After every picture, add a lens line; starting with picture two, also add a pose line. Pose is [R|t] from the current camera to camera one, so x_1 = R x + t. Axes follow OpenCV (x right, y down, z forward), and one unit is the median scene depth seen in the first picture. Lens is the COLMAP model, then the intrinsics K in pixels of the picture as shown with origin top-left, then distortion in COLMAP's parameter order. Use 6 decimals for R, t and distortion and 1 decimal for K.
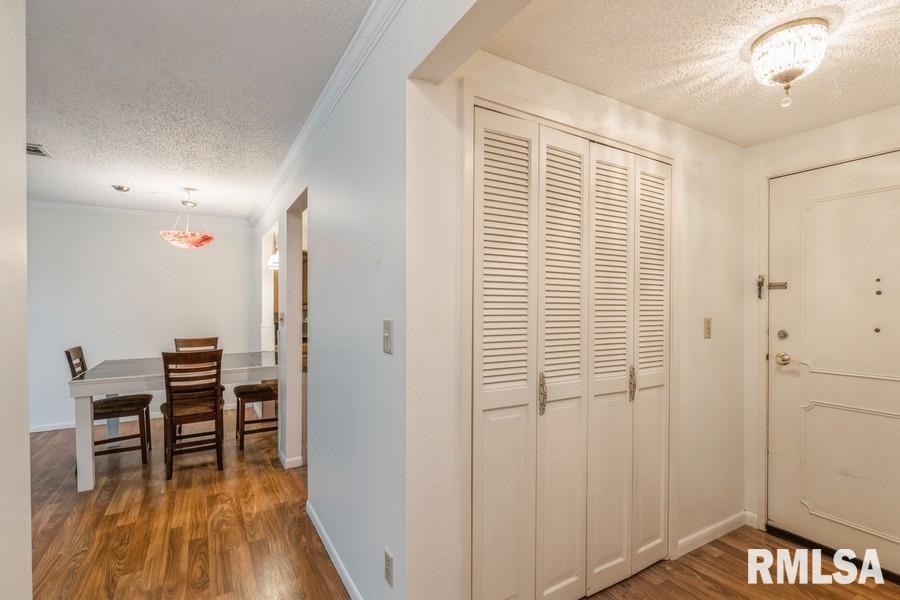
lens RADIAL K [[421.5, 0, 444.2], [0, 421.5, 310.3], [0, 0, 1]] dist [0.000227, 0.000534]
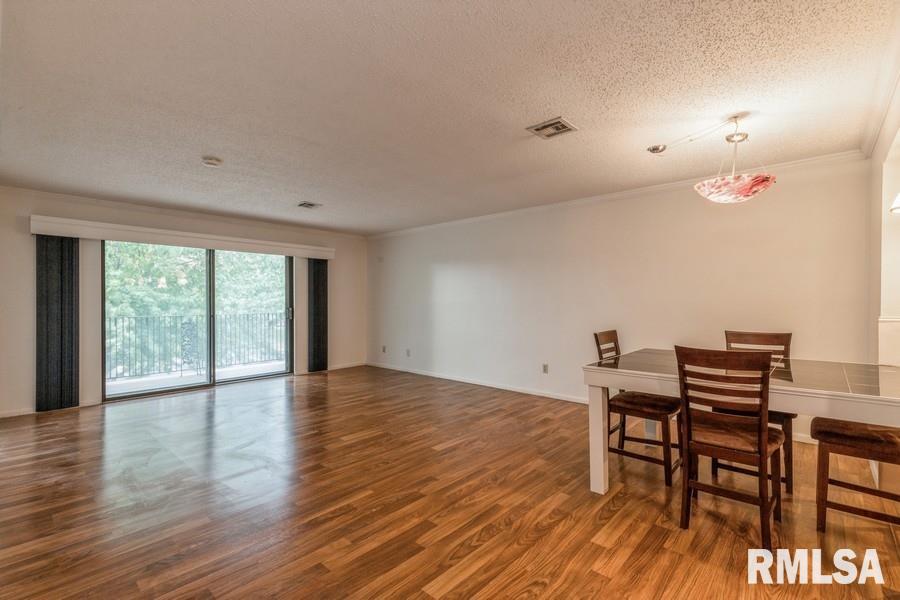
lens RADIAL K [[403.4, 0, 450.0], [0, 403.4, 300.0], [0, 0, 1]] dist [0.002569, 0.000423]
pose [[0.298373, 0.001532, -0.954448, -0.121479], [-0.013105, 0.999911, -0.002492, 0.027227], [0.954359, 0.013251, 0.298367, 0.399598]]
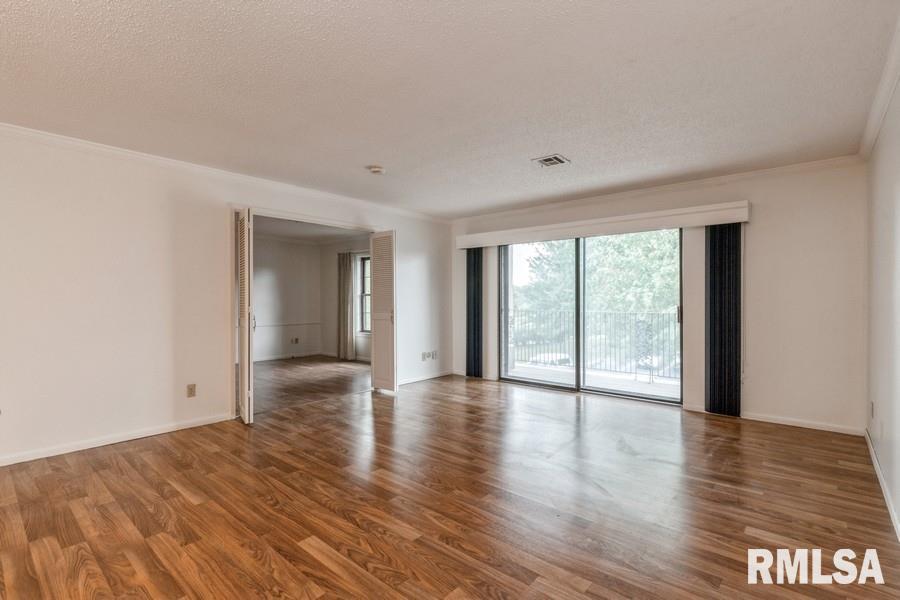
lens RADIAL K [[421.5, 0, 444.2], [0, 421.5, 310.3], [0, 0, 1]] dist [0.000227, 0.000534]
pose [[-0.949476, 0.014175, -0.313519, -1.064953], [0.001870, 0.999217, 0.039514, 0.029995], [0.313833, 0.036932, -0.948760, 1.289306]]
